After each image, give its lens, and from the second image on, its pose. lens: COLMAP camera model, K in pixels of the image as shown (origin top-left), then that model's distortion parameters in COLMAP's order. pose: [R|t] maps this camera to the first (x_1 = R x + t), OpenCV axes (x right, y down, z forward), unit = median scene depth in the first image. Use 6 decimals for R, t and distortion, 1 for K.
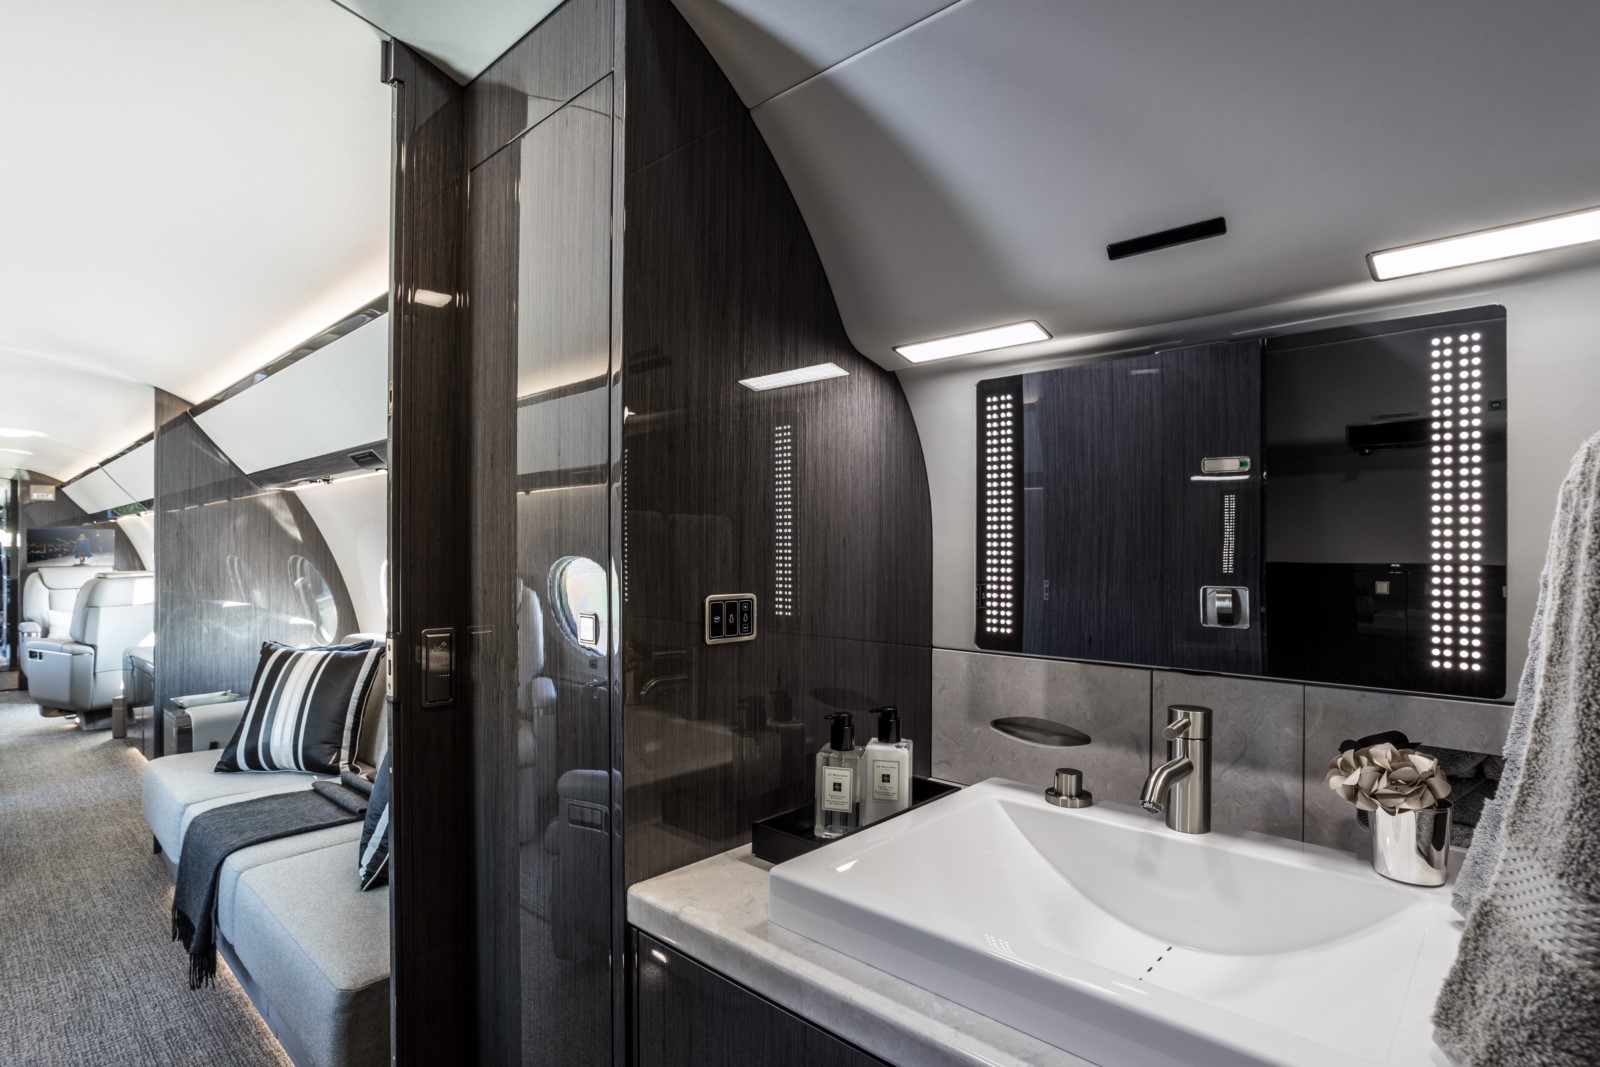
lens RADIAL K [[807.0, 0, 782.5], [0, 807.0, 553.5], [0, 0, 1]] dist [-0.054639, 0.022489]
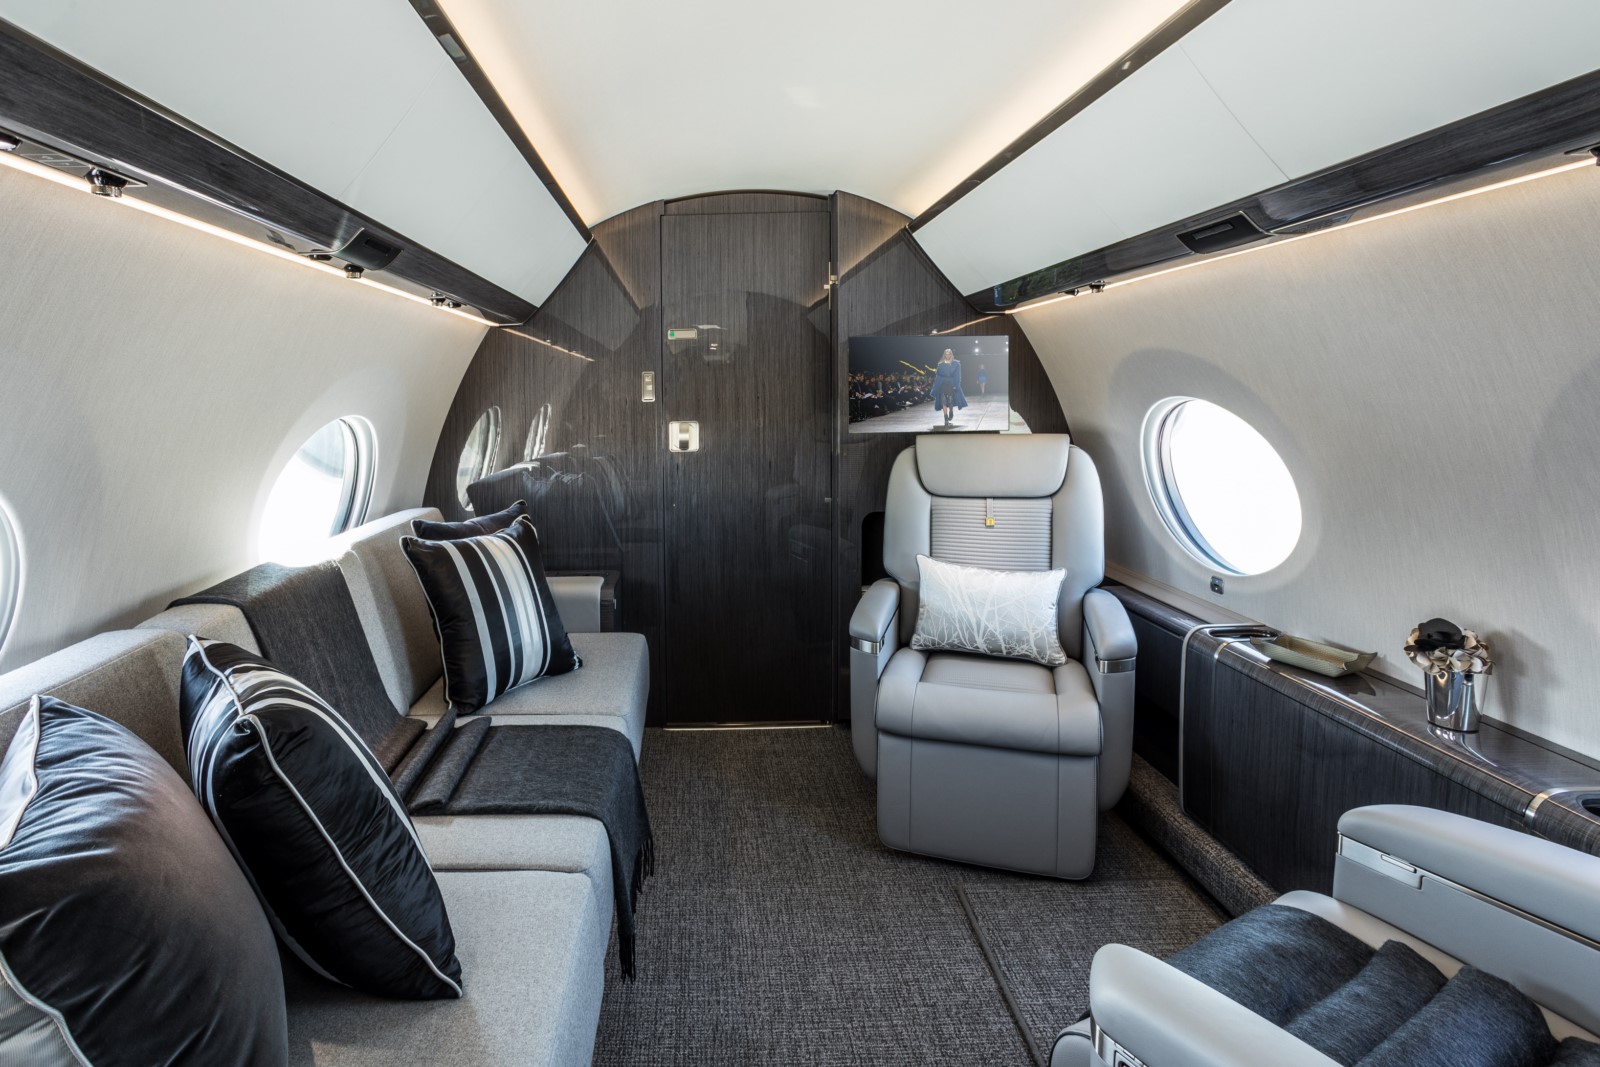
lens RADIAL K [[807.0, 0, 782.5], [0, 807.0, 553.5], [0, 0, 1]] dist [-0.054639, 0.022489]
pose [[0.746412, 0.124888, -0.653660, -1.727862], [0.001861, 0.981837, 0.189715, -0.000964], [0.665481, -0.142822, 0.732623, 1.612864]]
